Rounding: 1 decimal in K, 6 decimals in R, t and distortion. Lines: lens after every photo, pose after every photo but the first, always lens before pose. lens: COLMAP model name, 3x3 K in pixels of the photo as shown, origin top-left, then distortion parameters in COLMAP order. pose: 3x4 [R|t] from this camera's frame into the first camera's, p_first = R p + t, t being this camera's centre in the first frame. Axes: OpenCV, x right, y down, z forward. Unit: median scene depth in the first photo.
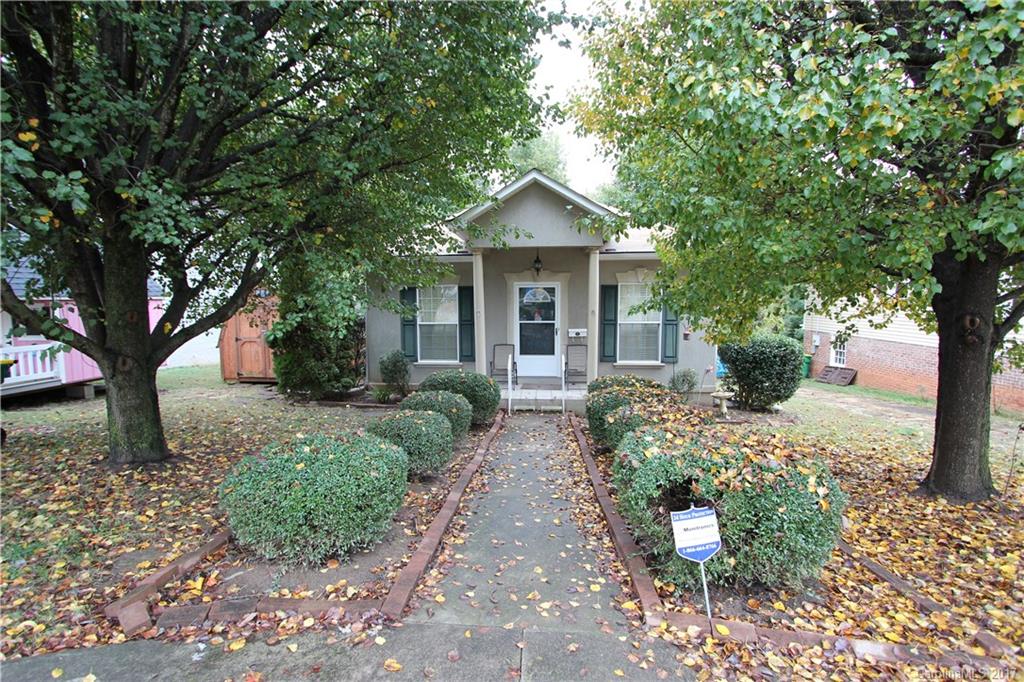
lens RADIAL K [[471.3, 0, 511.0], [0, 471.3, 340.5], [0, 0, 1]] dist [-0.013542, 0.000877]
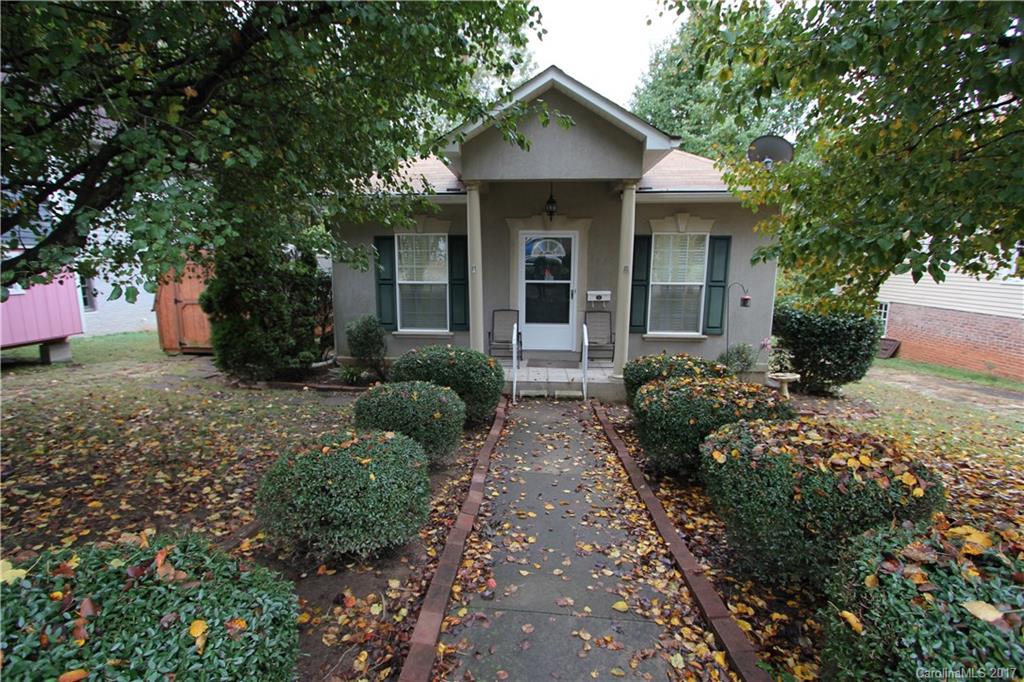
lens RADIAL K [[471.3, 0, 512.1], [0, 471.3, 339.6], [0, 0, 1]] dist [-0.013542, 0.000877]
pose [[0.999868, 0.006883, 0.014735, -0.017249], [-0.008001, 0.996984, 0.077195, -0.003508], [-0.014159, -0.077303, 0.996907, 0.220468]]
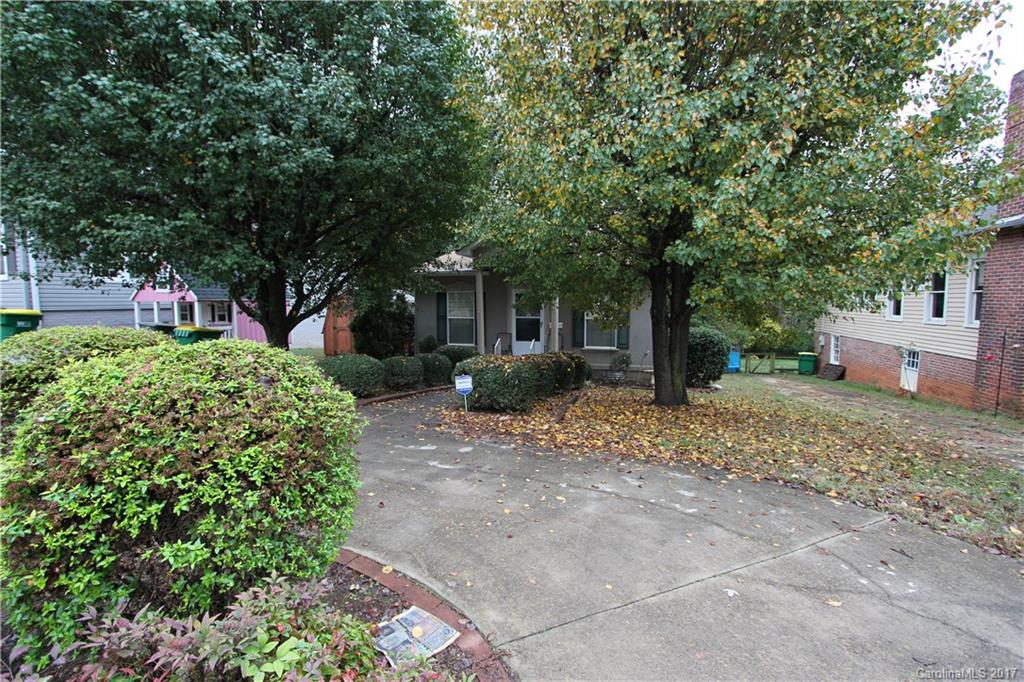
lens RADIAL K [[471.3, 0, 510.1], [0, 471.3, 340.0], [0, 0, 1]] dist [-0.013542, 0.000877]
pose [[0.980923, 0.019779, -0.193387, 0.299280], [-0.021077, 0.999767, -0.004654, 0.037945], [0.193250, 0.008641, 0.981111, -0.419993]]
